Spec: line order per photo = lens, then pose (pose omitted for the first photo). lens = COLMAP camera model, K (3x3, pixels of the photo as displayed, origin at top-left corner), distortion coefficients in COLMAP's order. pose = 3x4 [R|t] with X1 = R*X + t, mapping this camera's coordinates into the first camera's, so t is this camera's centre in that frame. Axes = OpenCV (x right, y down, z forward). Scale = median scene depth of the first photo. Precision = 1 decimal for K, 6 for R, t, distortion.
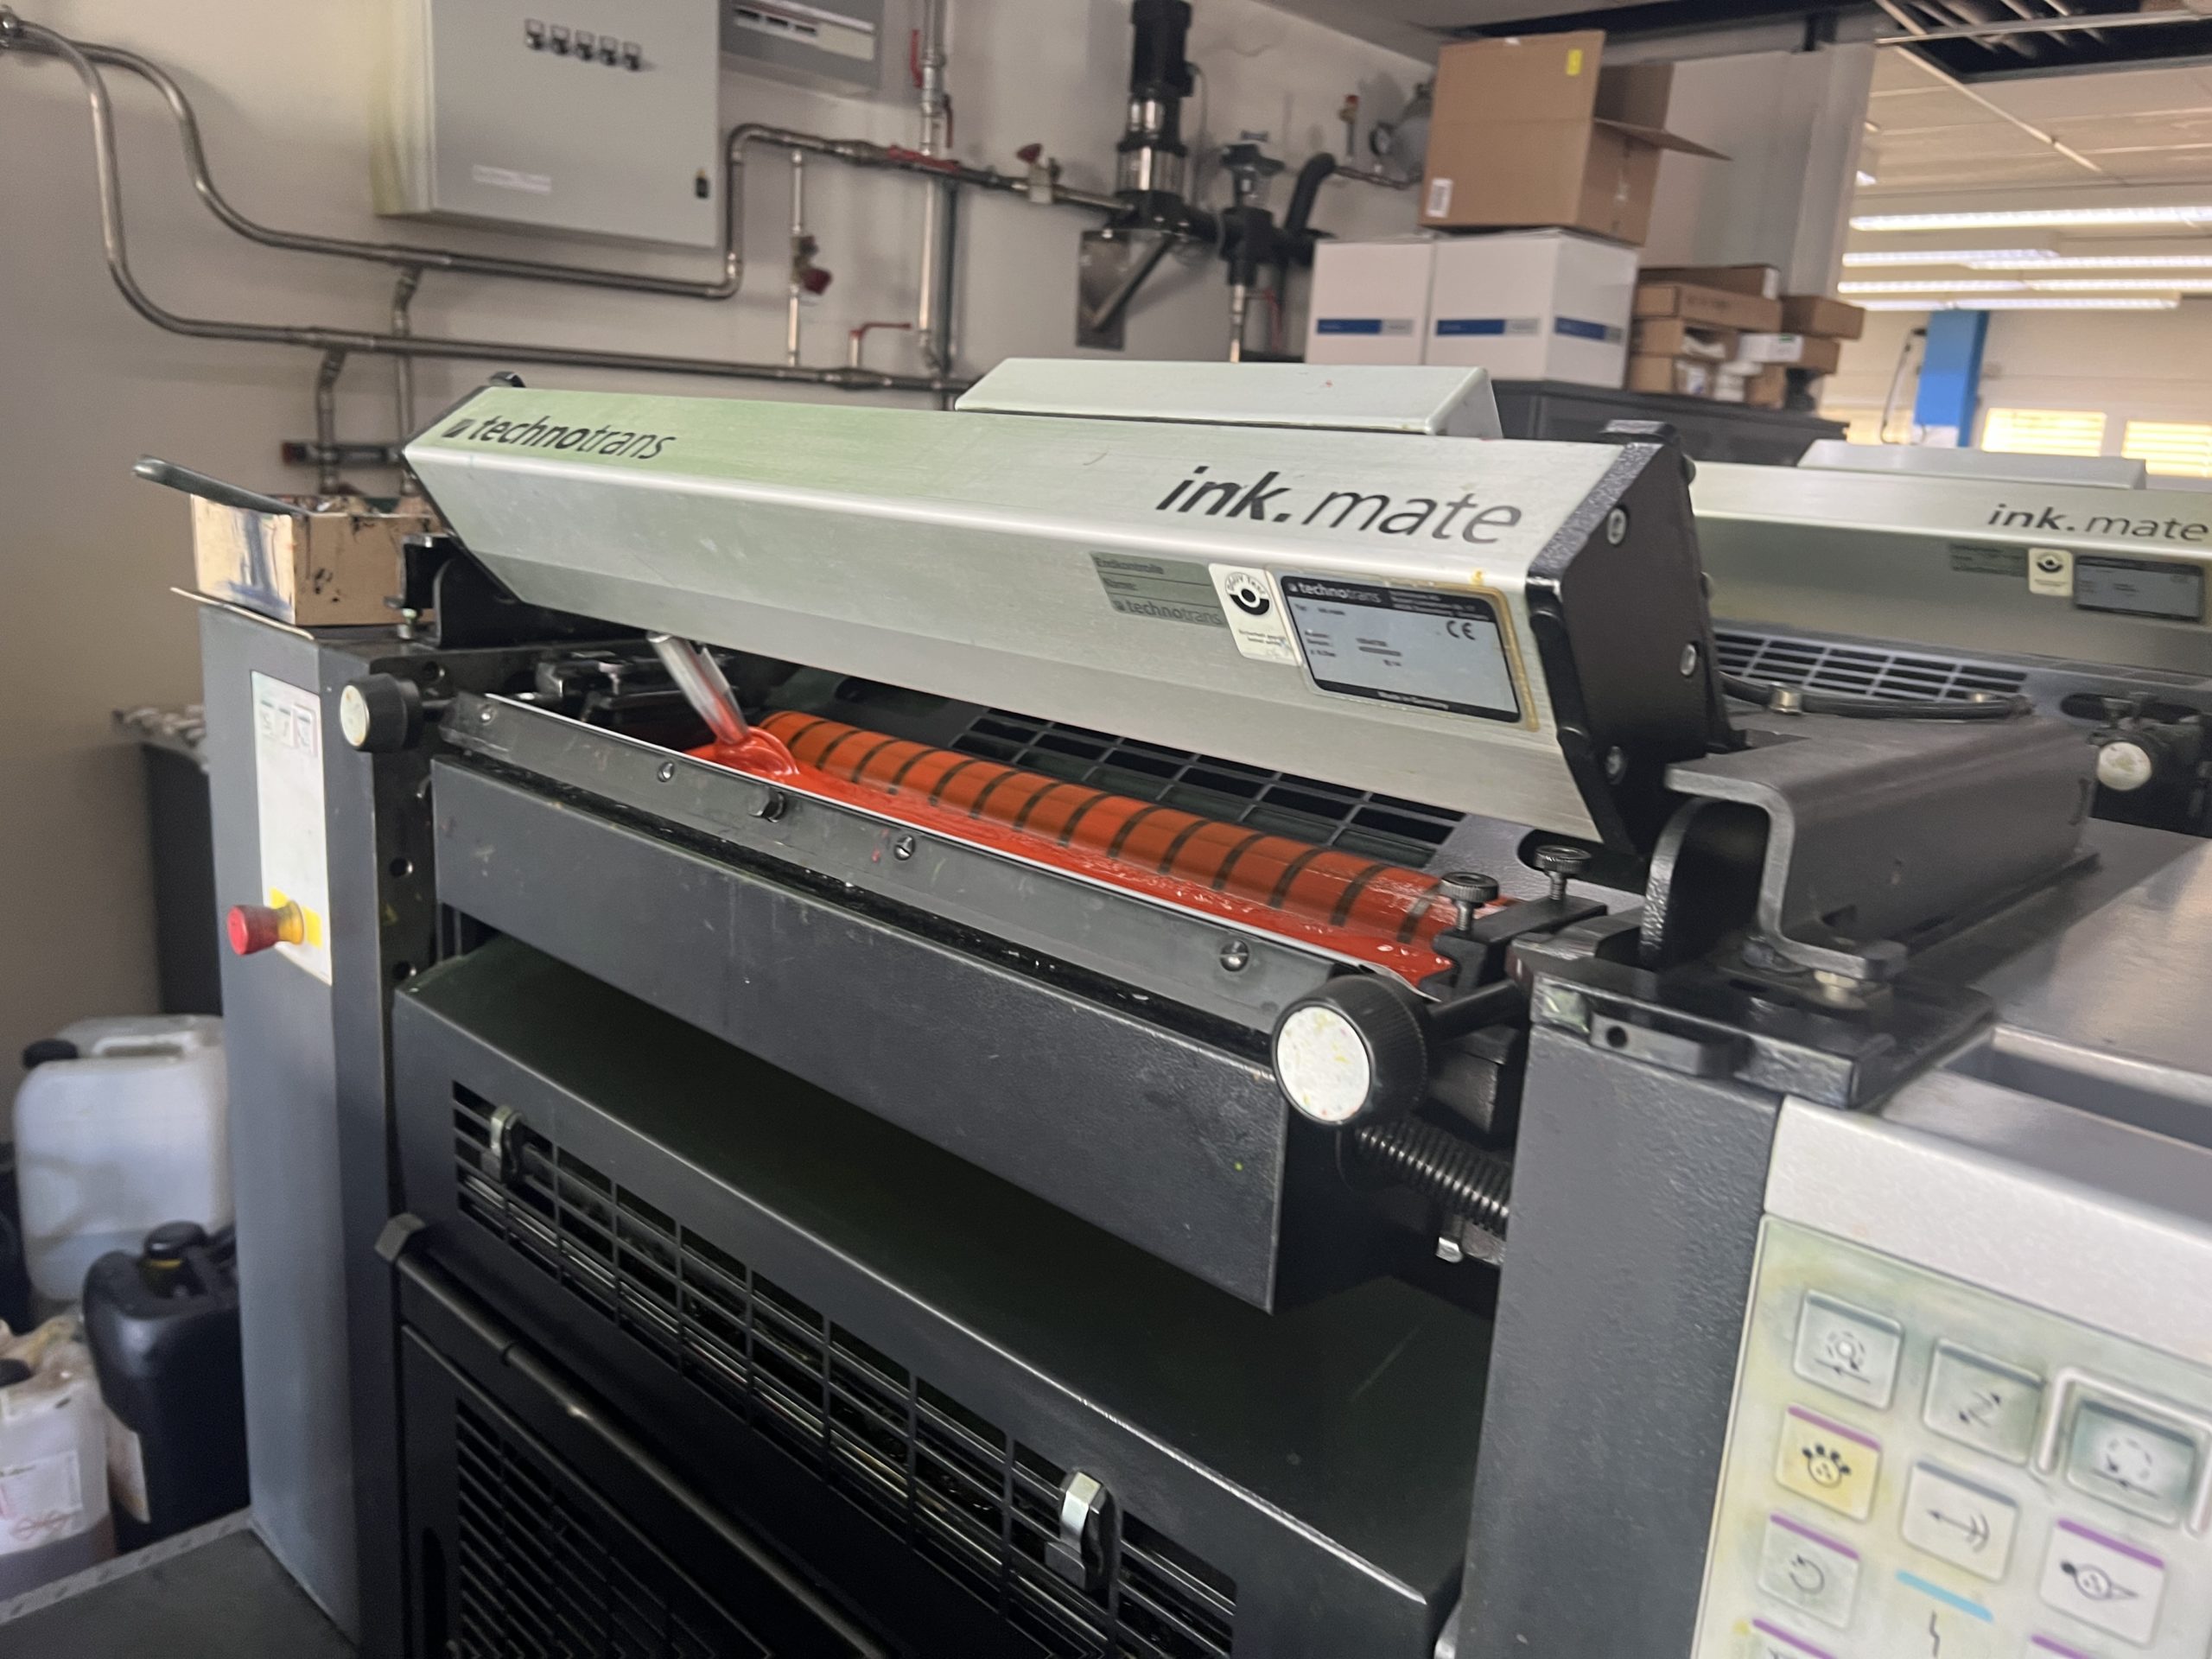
lens RADIAL K [[1687.7, 0, 1104.5], [0, 1687.7, 815.1], [0, 0, 1]] dist [0.009106, 0.002697]
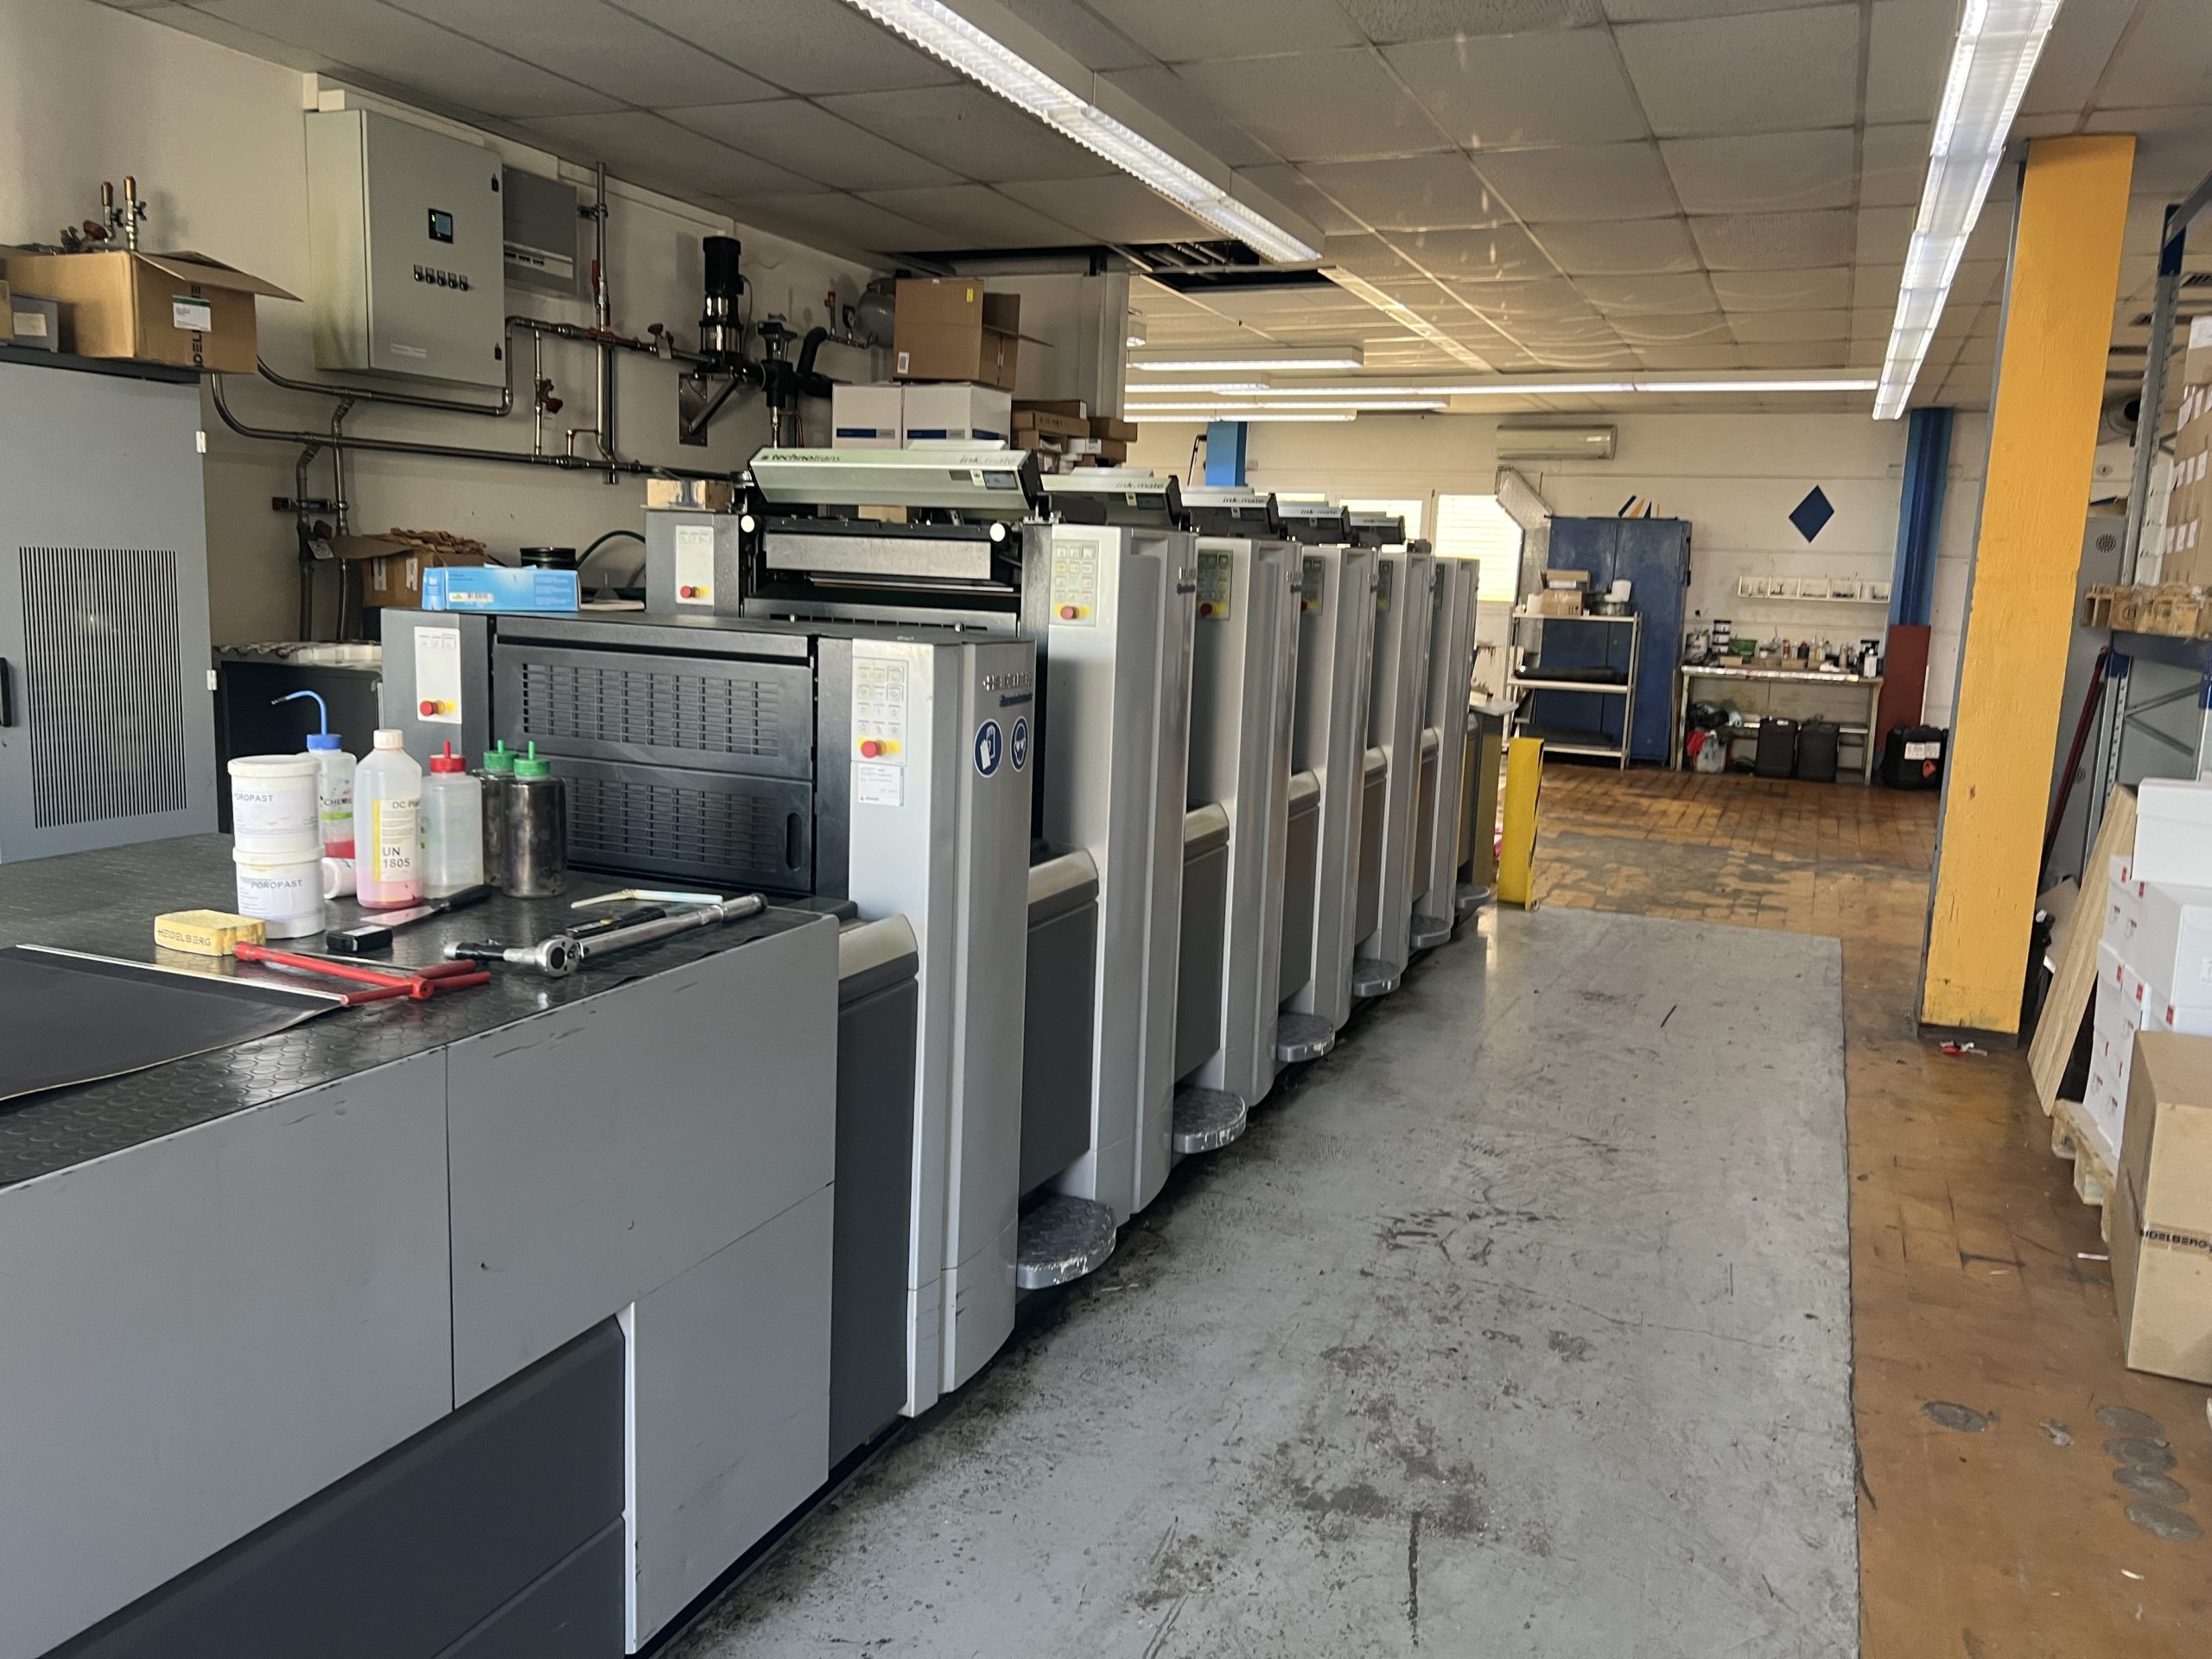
lens RADIAL K [[1663.6, 0, 1106.3], [0, 1663.6, 815.2], [0, 0, 1]] dist [0.071141, -0.100892]
pose [[0.937709, -0.077403, 0.338690, -0.227123], [0.096212, 0.994594, -0.039074, 0.194500], [-0.333835, 0.069226, 0.940086, -0.678265]]
